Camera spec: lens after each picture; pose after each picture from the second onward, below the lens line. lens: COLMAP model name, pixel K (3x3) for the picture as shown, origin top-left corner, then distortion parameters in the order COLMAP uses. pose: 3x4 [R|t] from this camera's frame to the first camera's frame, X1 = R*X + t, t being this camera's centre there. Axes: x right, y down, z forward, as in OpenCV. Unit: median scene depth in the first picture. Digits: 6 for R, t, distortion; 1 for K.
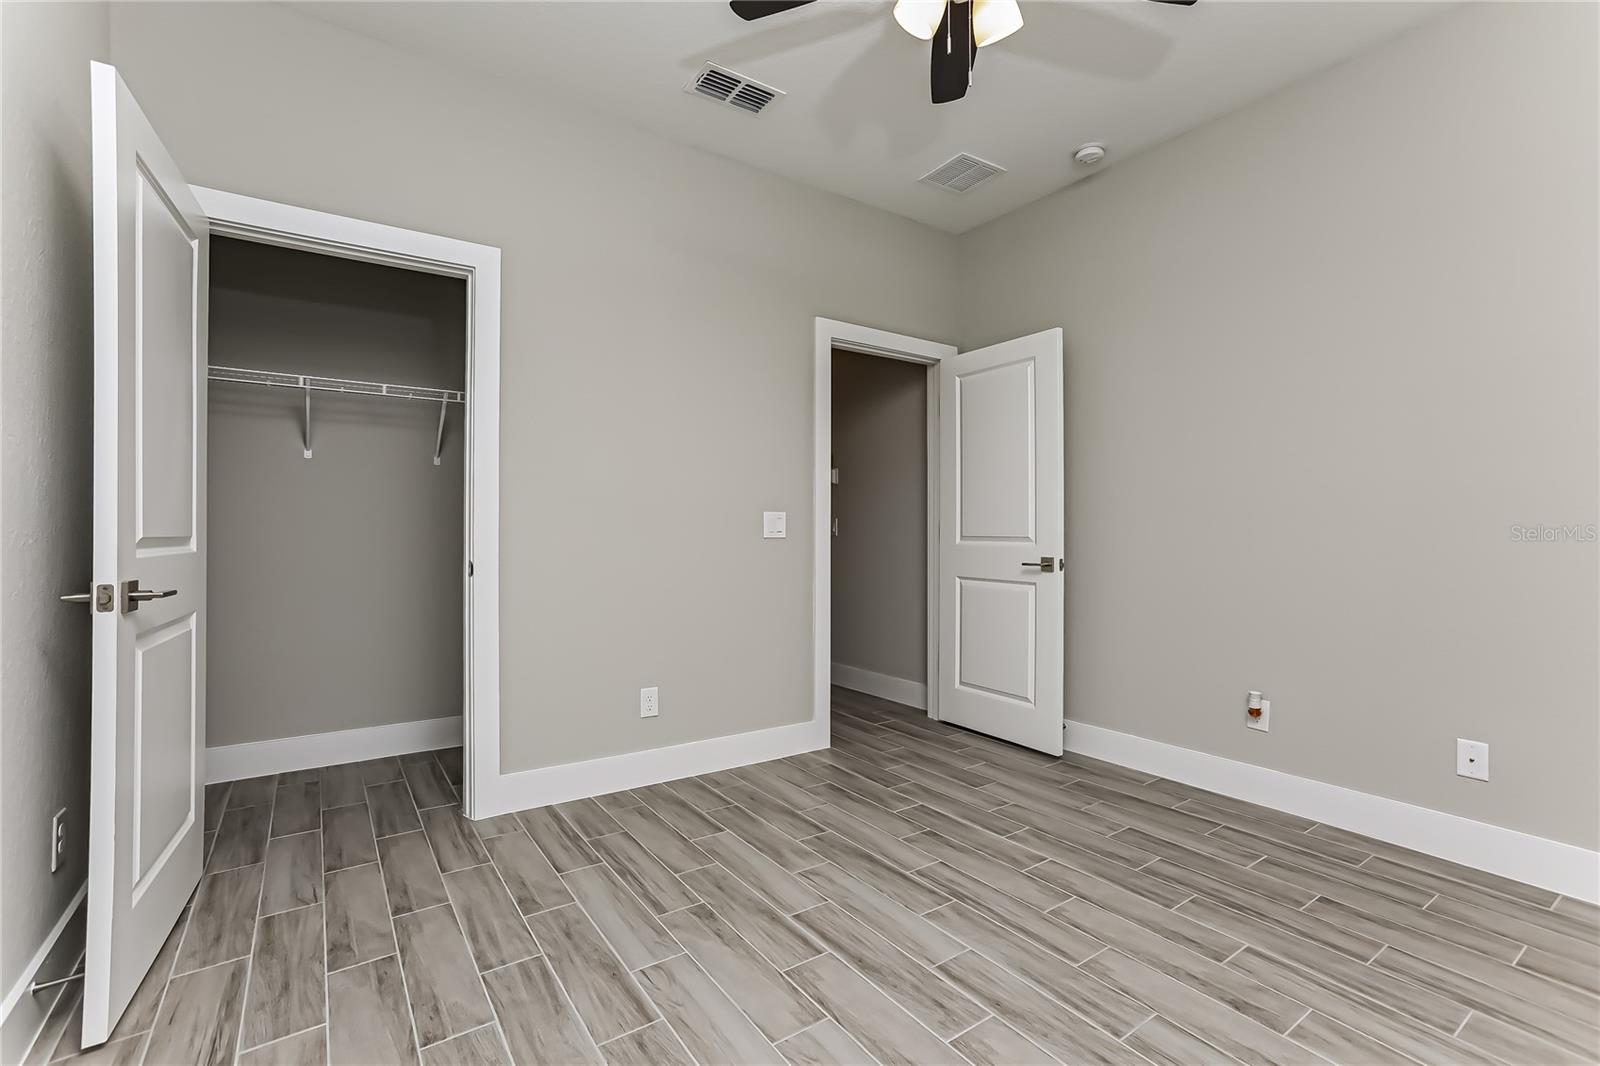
lens RADIAL K [[712.6, 0, 775.4], [0, 712.6, 538.7], [0, 0, 1]] dist [-0.002311, 0.004082]
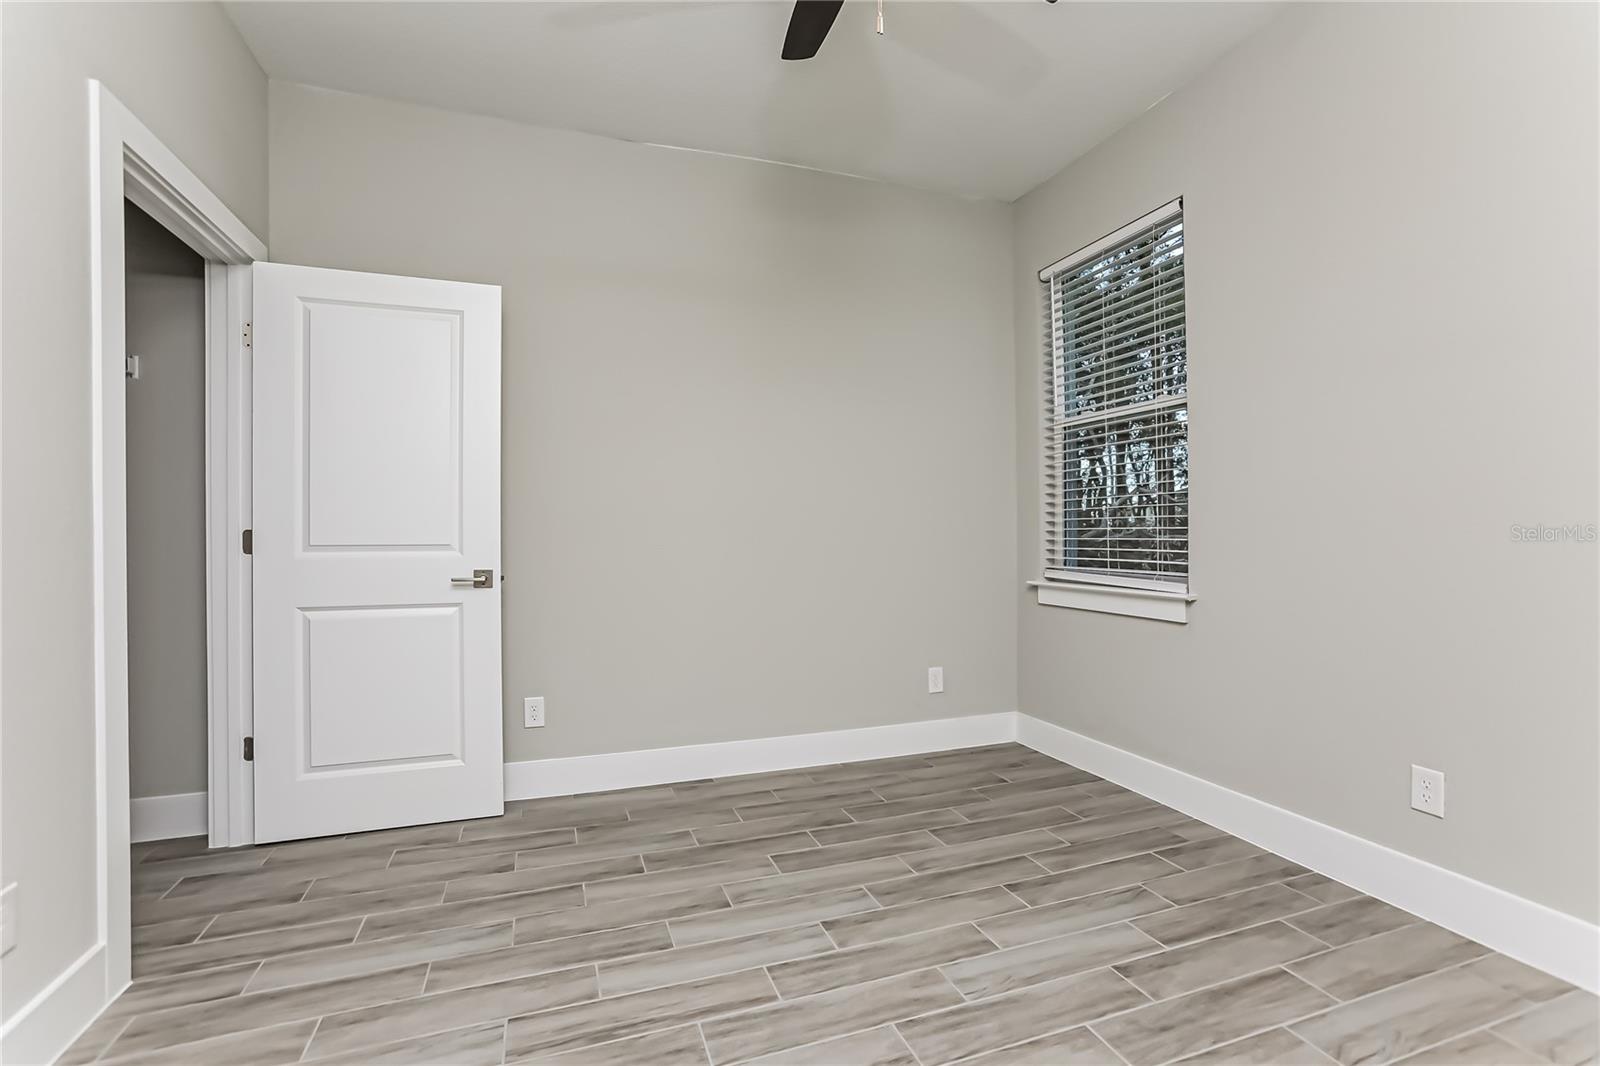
lens RADIAL K [[712.6, 0, 803.8], [0, 712.6, 533.7], [0, 0, 1]] dist [-0.002311, 0.004082]
pose [[0.217675, 0.002236, 0.976019, -0.320774], [0.004545, 0.999984, -0.003304, -0.010923], [-0.976011, 0.005155, 0.217661, 0.460440]]
